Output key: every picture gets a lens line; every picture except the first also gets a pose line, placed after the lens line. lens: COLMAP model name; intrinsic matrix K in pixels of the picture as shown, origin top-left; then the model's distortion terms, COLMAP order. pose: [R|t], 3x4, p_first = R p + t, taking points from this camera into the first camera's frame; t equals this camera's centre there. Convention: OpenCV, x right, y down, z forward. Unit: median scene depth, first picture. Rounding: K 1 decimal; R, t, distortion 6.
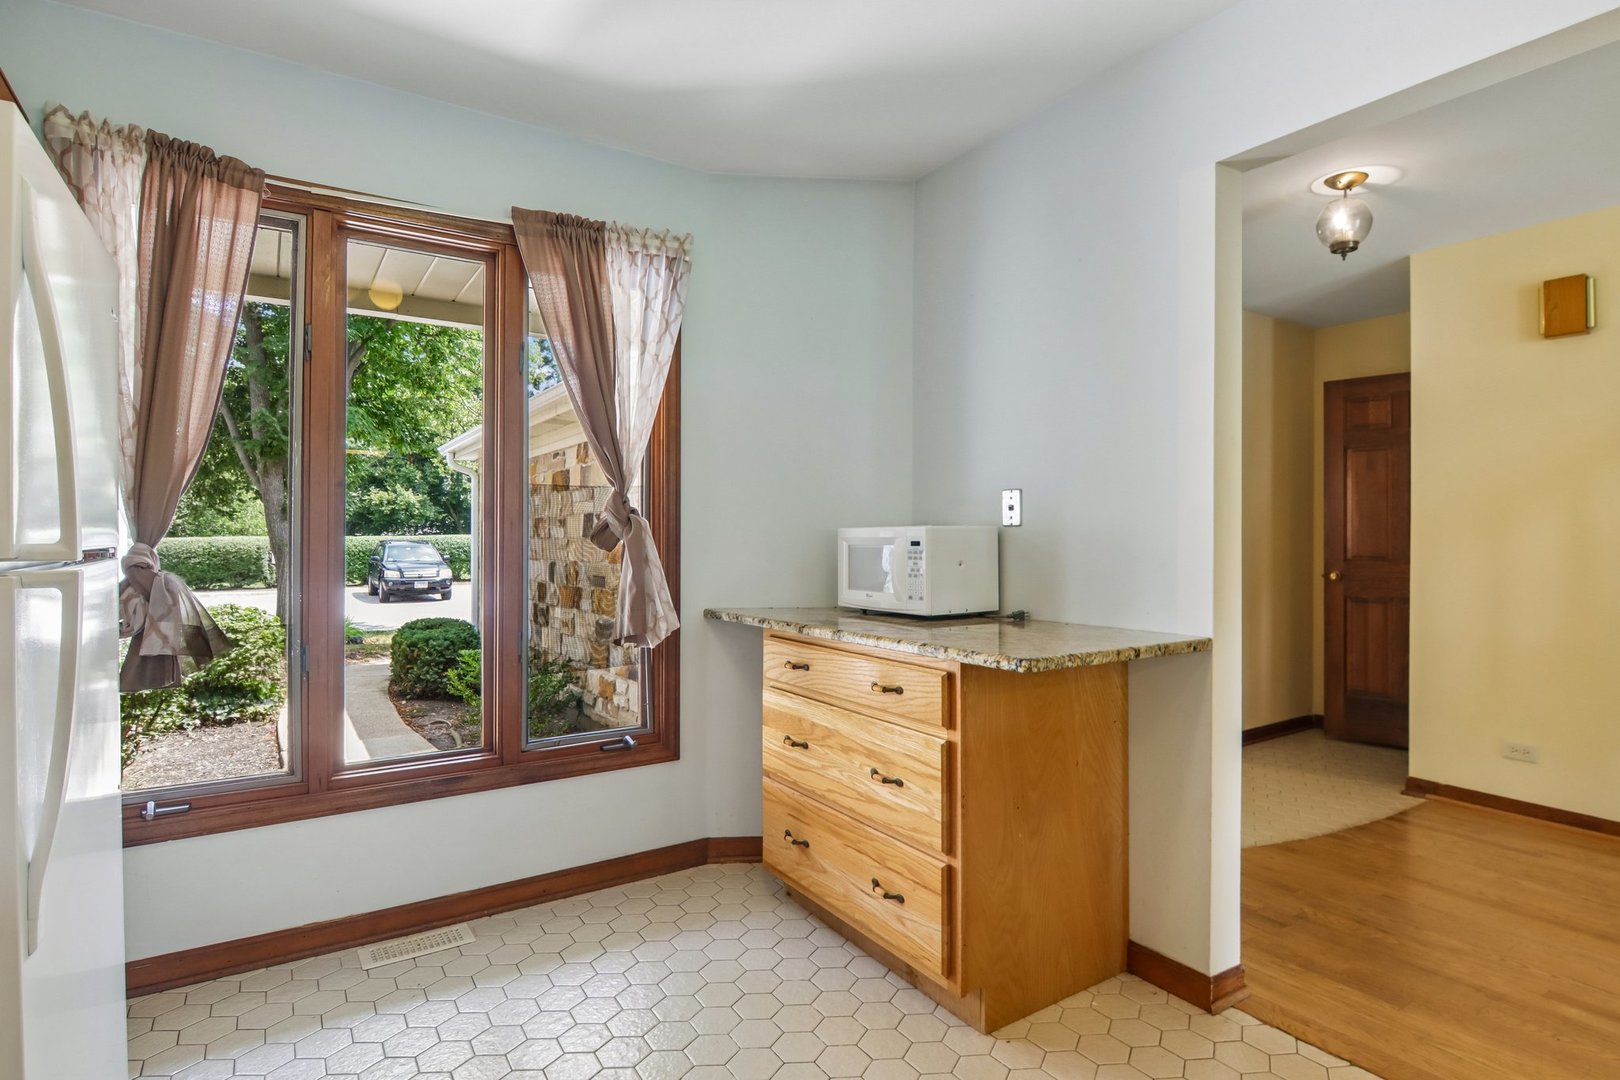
lens RADIAL K [[822.4, 0, 849.1], [0, 822.4, 527.2], [0, 0, 1]] dist [-0.000625, -0.013169]
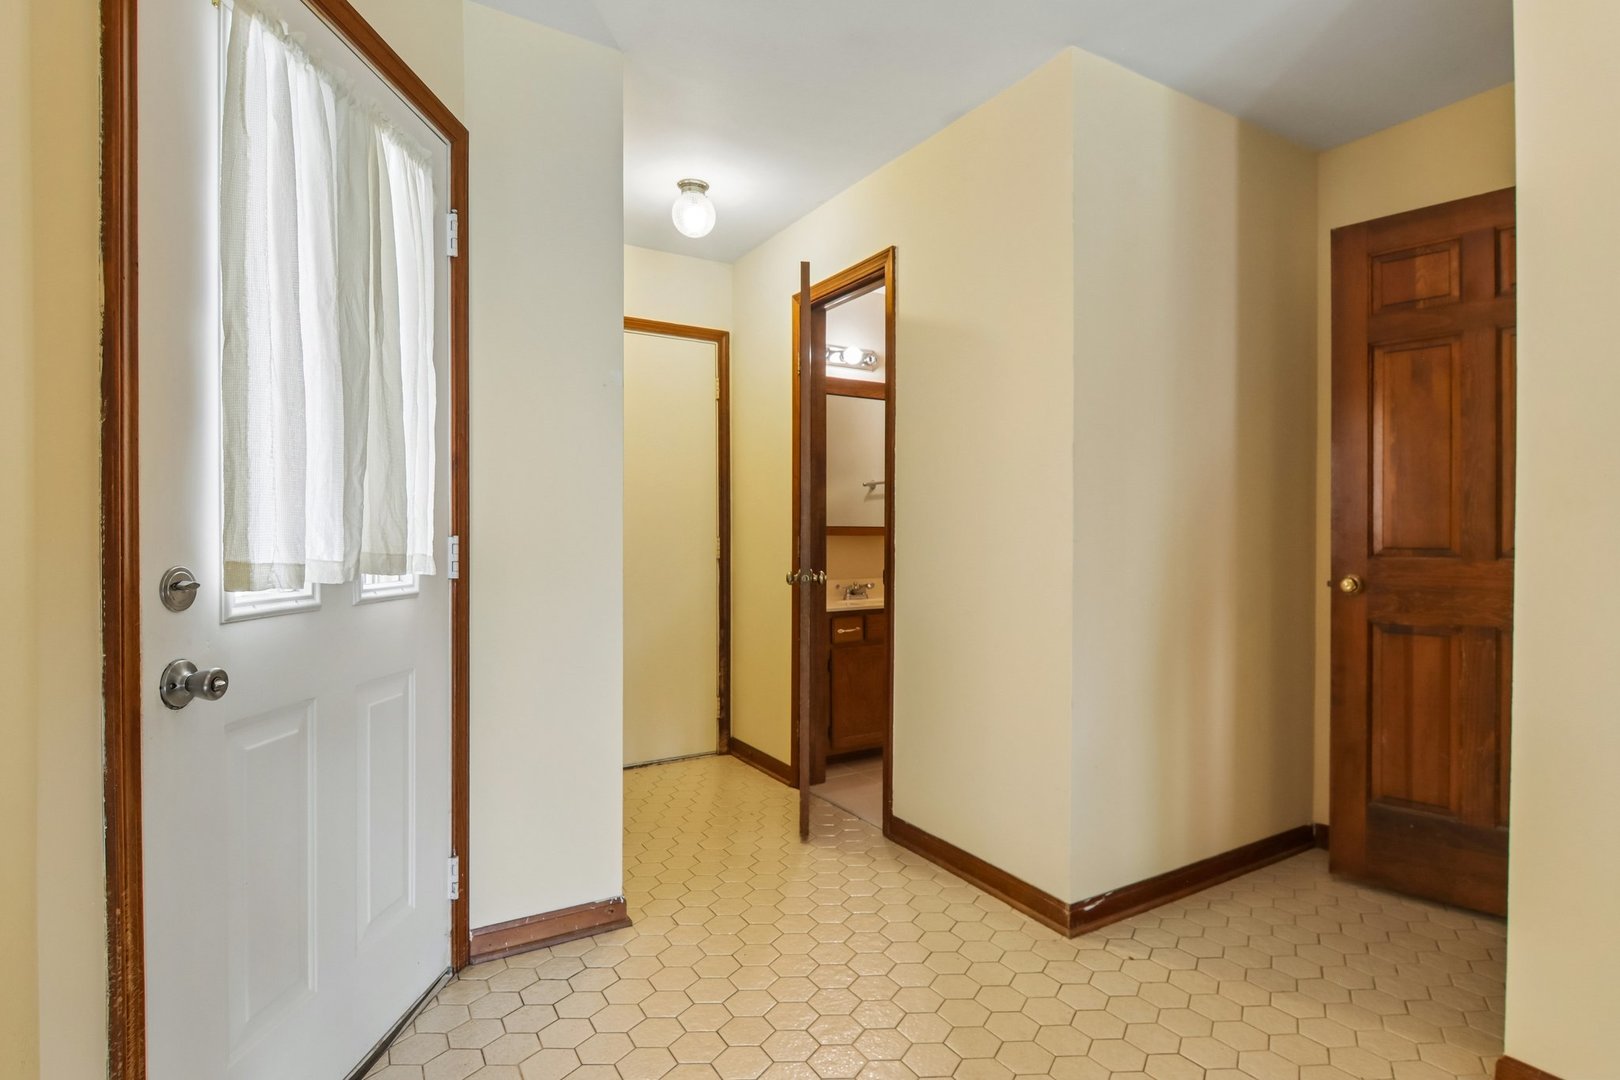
lens RADIAL K [[822.4, 0, 844.9], [0, 822.4, 552.1], [0, 0, 1]] dist [-0.000625, -0.013169]
pose [[0.999575, -0.010671, -0.027133, 0.275452], [0.011341, 0.999631, 0.024664, 0.020831], [0.026860, -0.024961, 0.999328, 0.454105]]
